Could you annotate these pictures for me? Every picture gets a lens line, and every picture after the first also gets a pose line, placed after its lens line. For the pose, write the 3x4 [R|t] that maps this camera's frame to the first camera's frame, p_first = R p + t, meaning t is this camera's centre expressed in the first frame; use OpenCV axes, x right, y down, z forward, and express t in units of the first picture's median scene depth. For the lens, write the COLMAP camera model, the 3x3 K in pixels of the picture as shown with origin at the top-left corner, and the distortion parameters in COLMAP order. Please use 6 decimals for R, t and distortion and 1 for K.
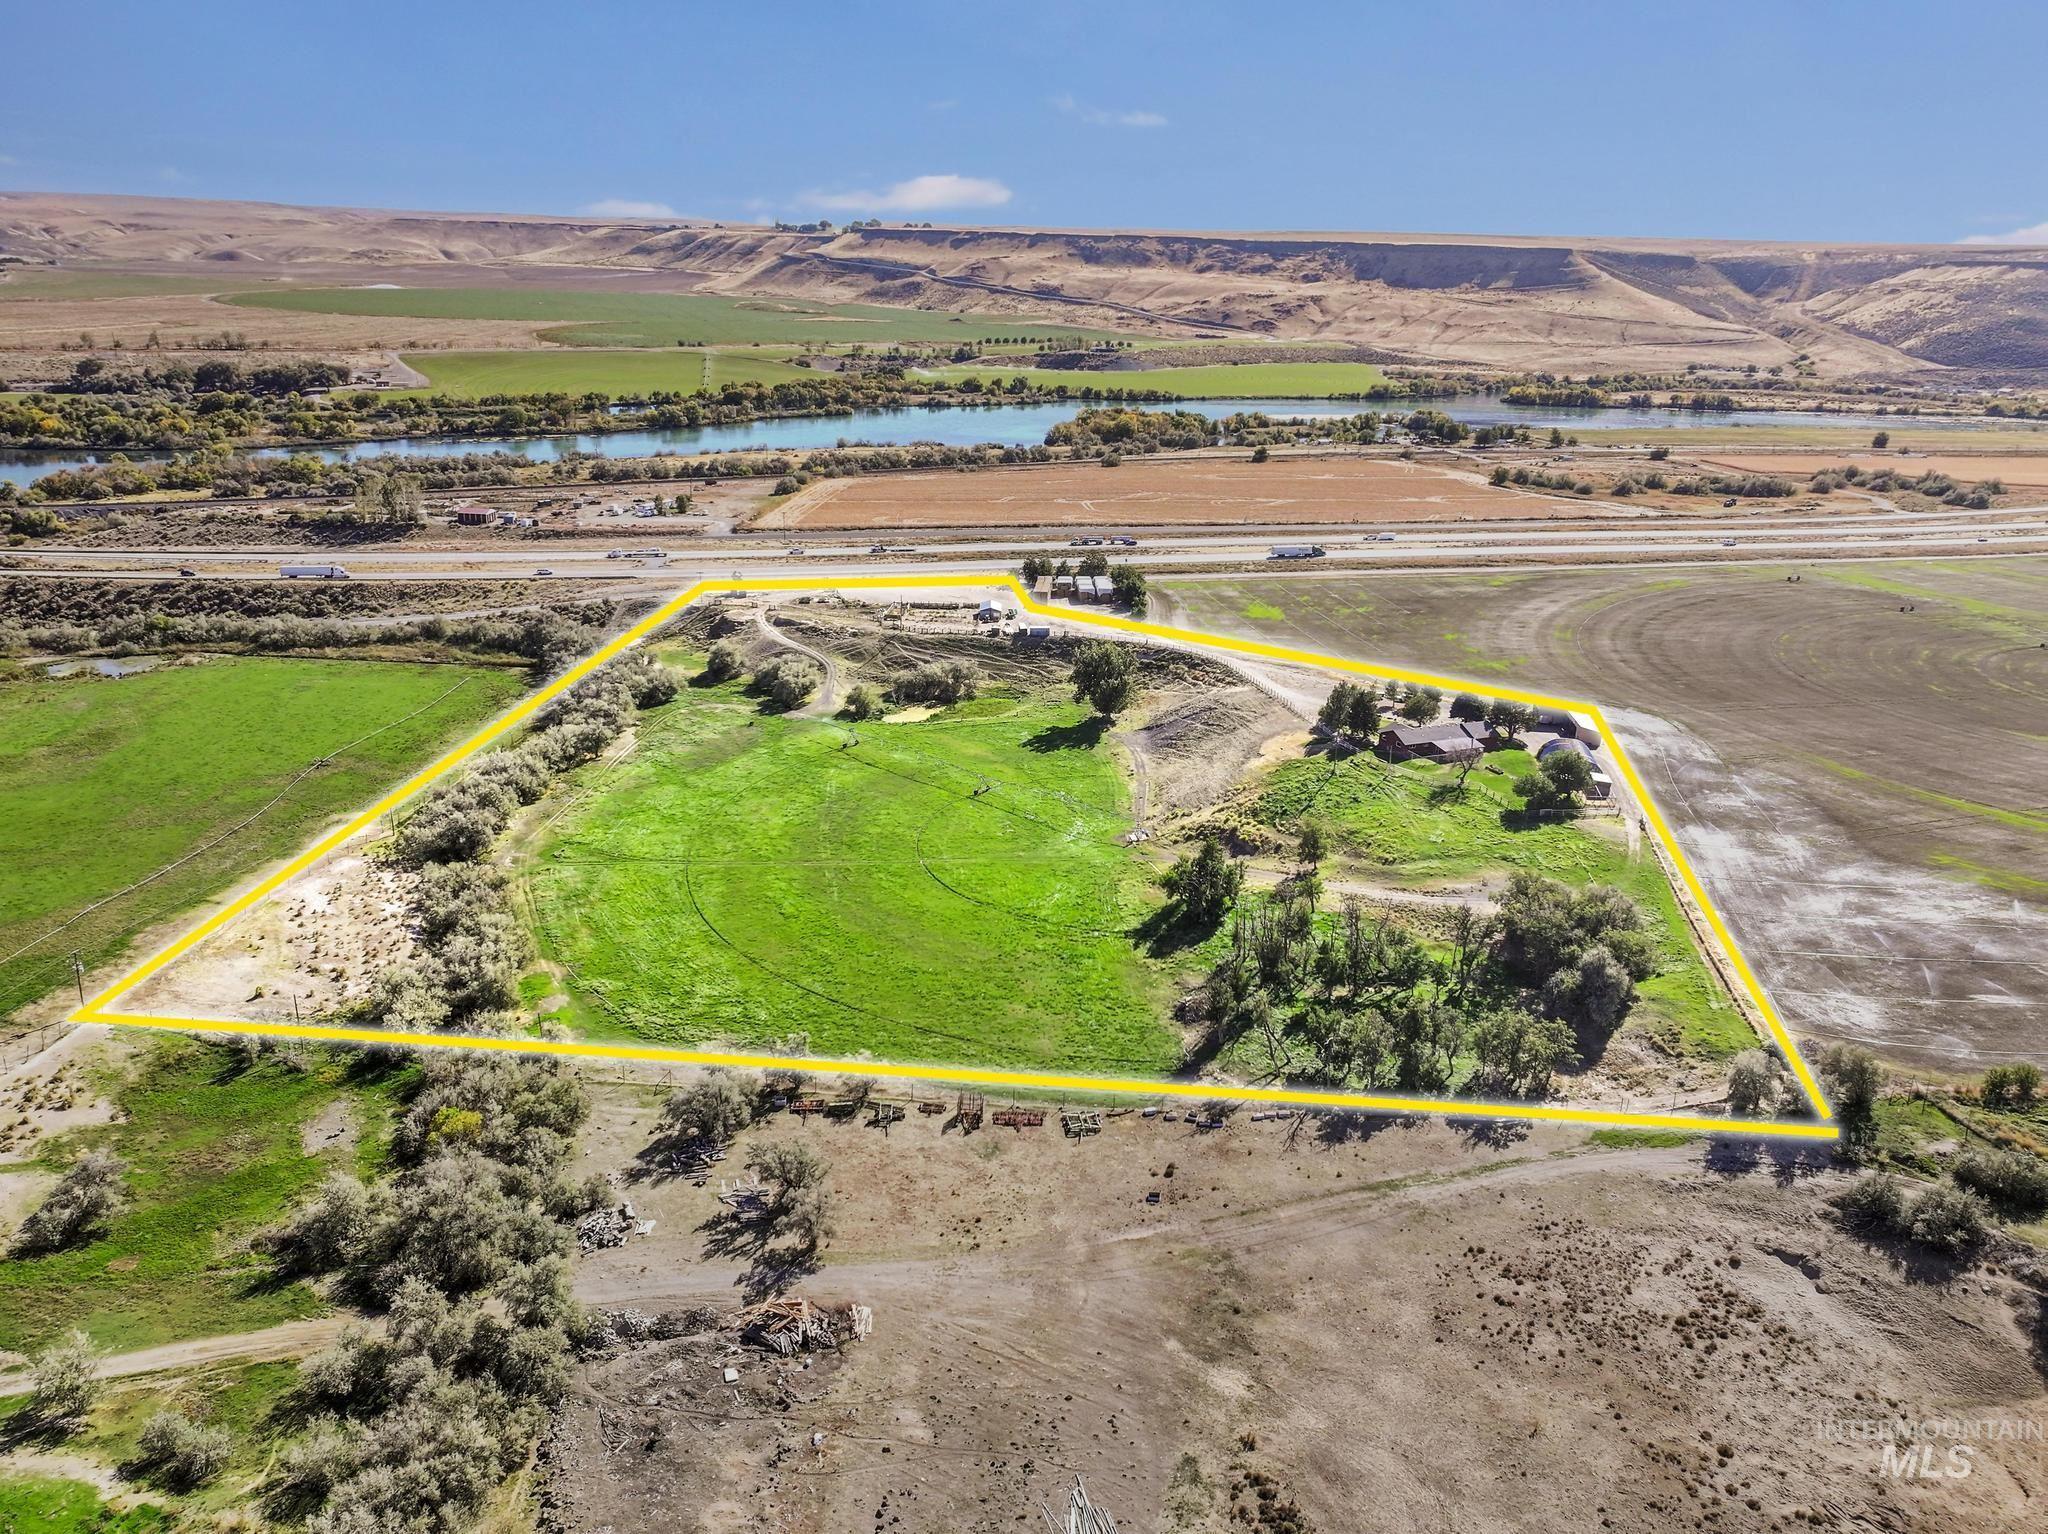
lens RADIAL K [[1528.8, 0, 1024.0], [0, 1528.8, 767.0], [0, 0, 1]] dist [0.044948, 0.001144]
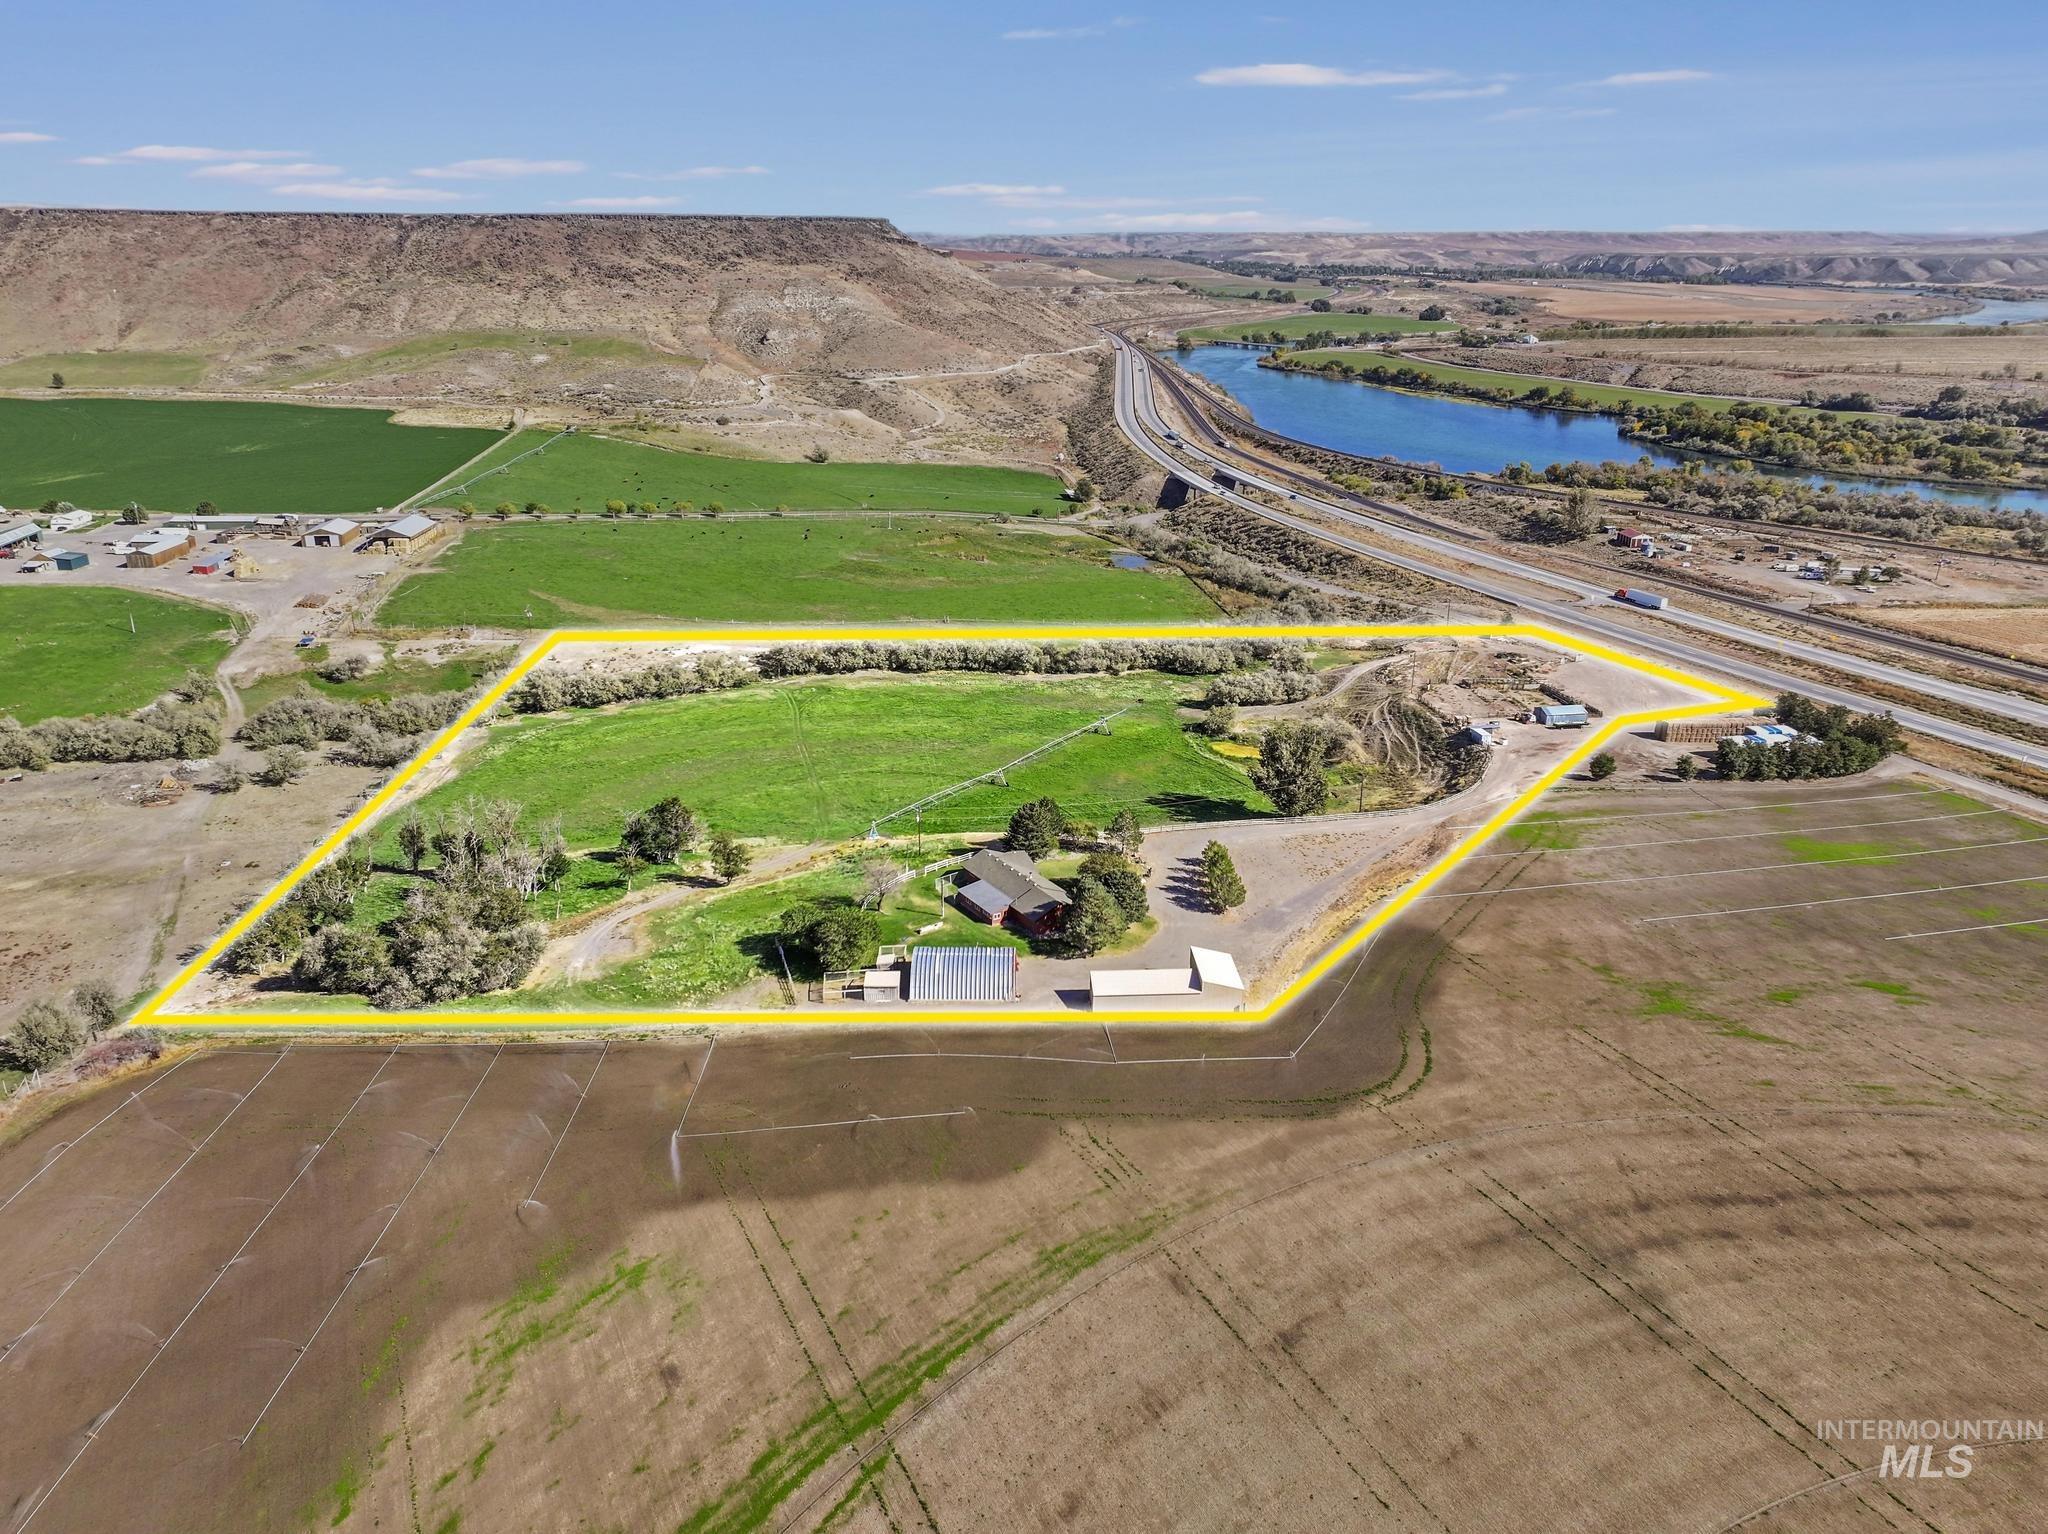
lens RADIAL K [[1451.5, 0, 1024.0], [0, 1451.5, 767.0], [0, 0, 1]] dist [0.001396, 0.020371]
pose [[0.158214, 0.310137, -0.937434, 0.509509], [-0.316736, 0.915162, 0.249312, -0.139565], [0.935225, 0.257475, 0.243023, 0.452145]]
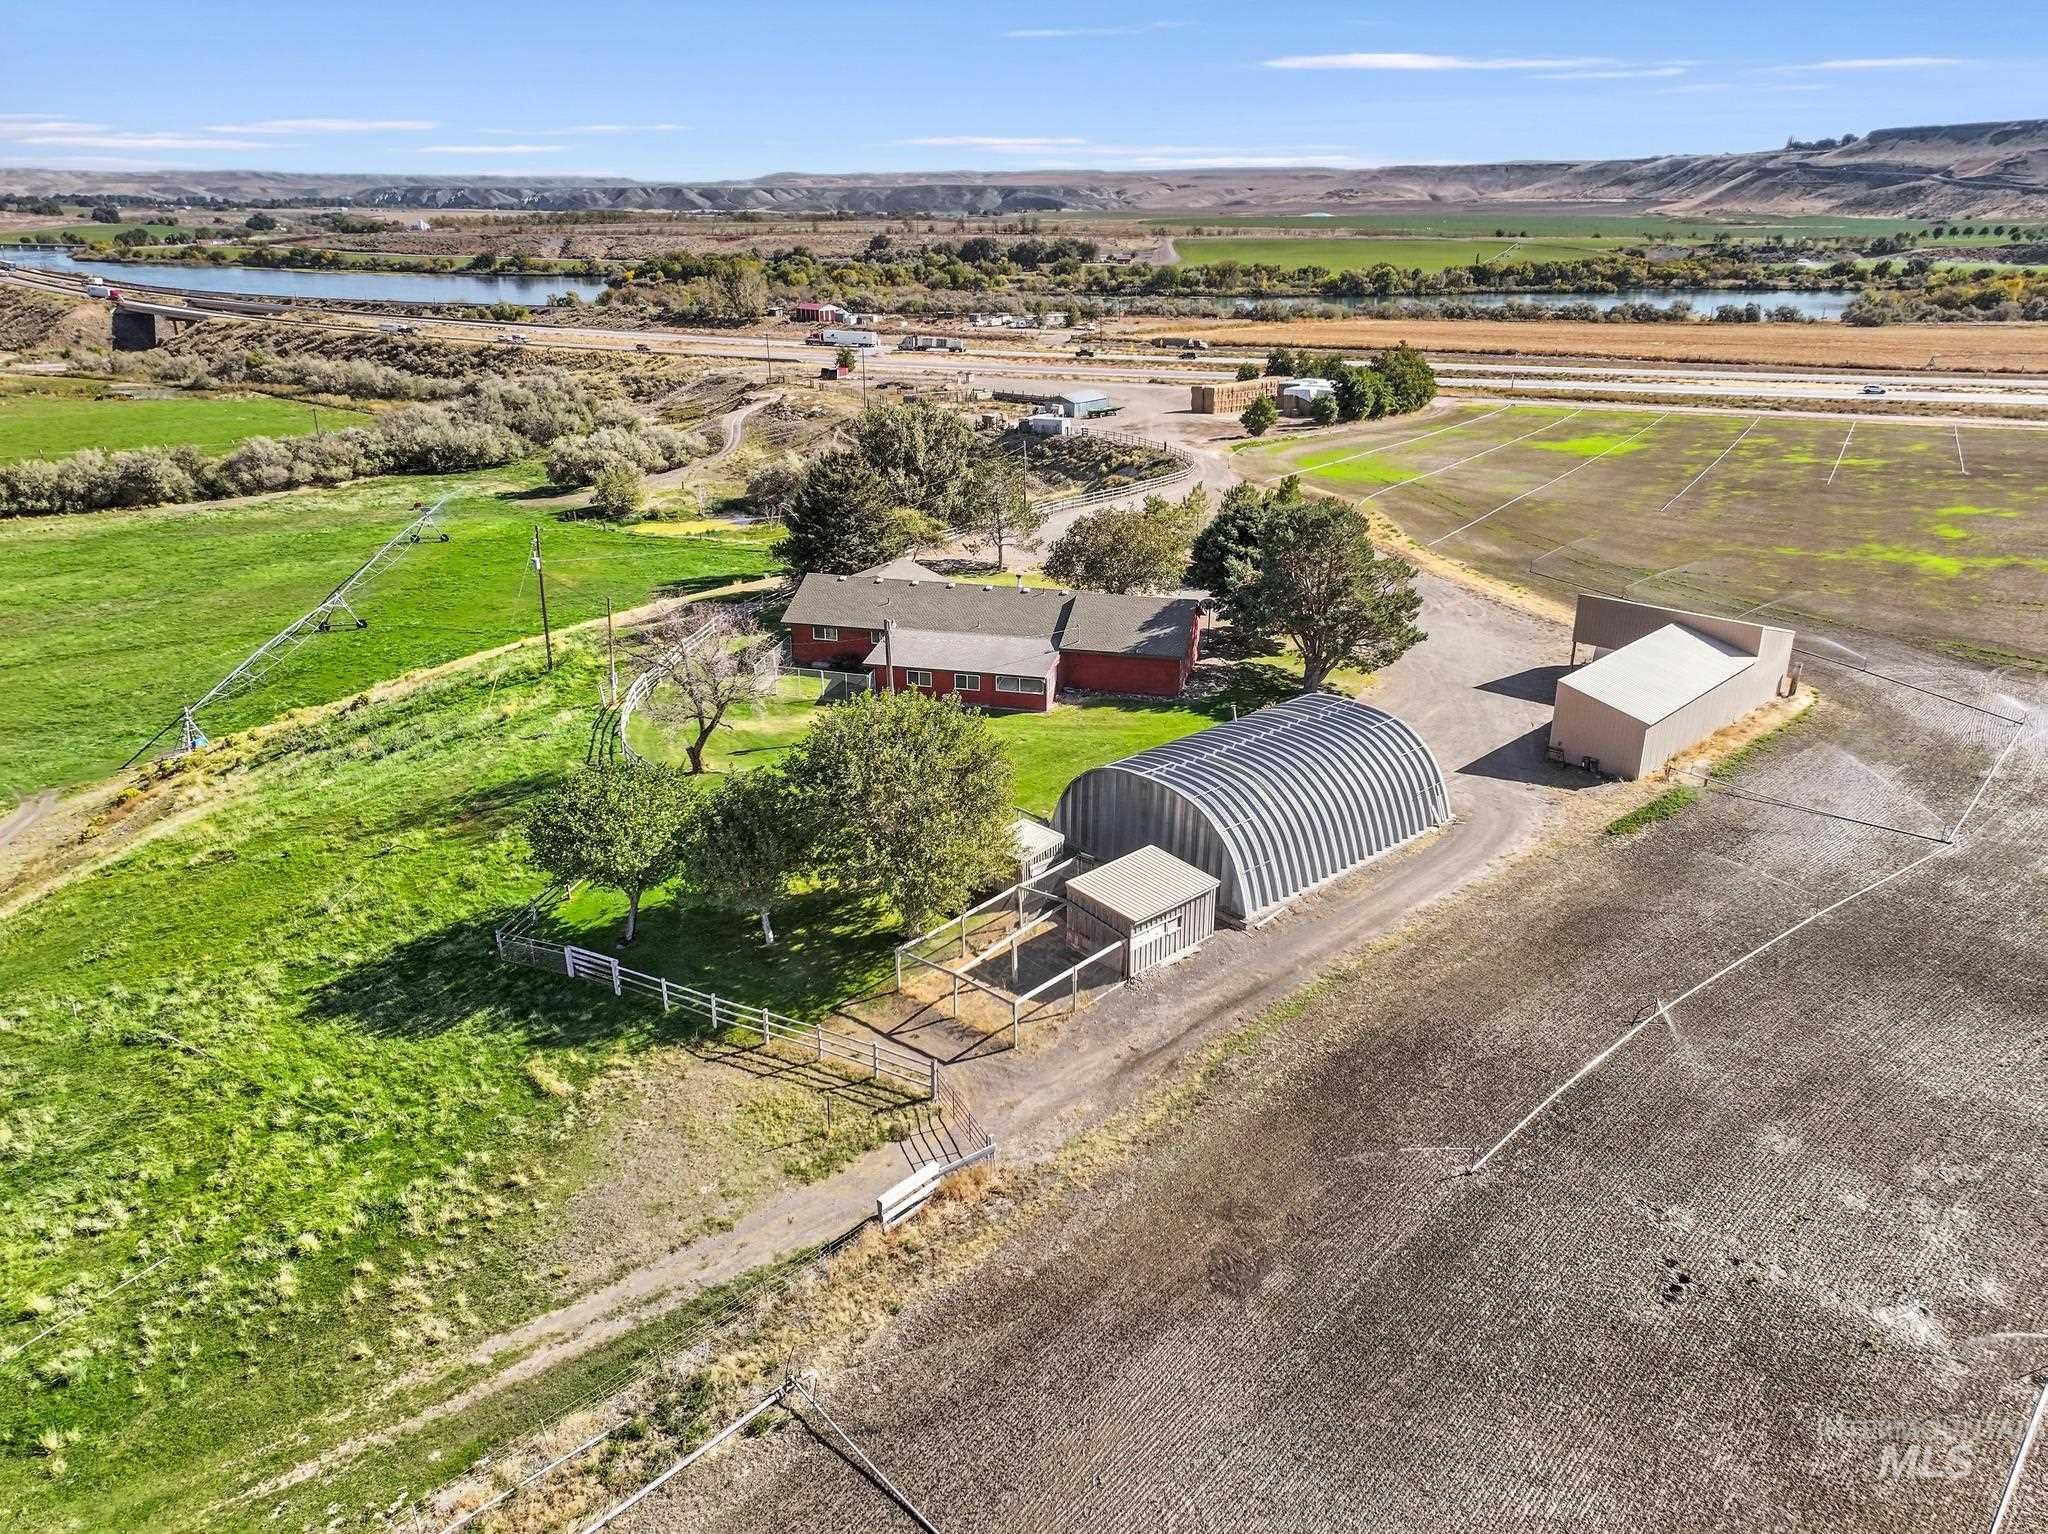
lens RADIAL K [[1473.3, 0, 1024.0], [0, 1473.3, 767.0], [0, 0, 1]] dist [-0.001709, 0.022784]
pose [[0.793032, 0.192476, -0.577973, 0.242619], [-0.176611, 0.980668, 0.084254, -0.010240], [0.583016, 0.035260, 0.811695, 0.435795]]
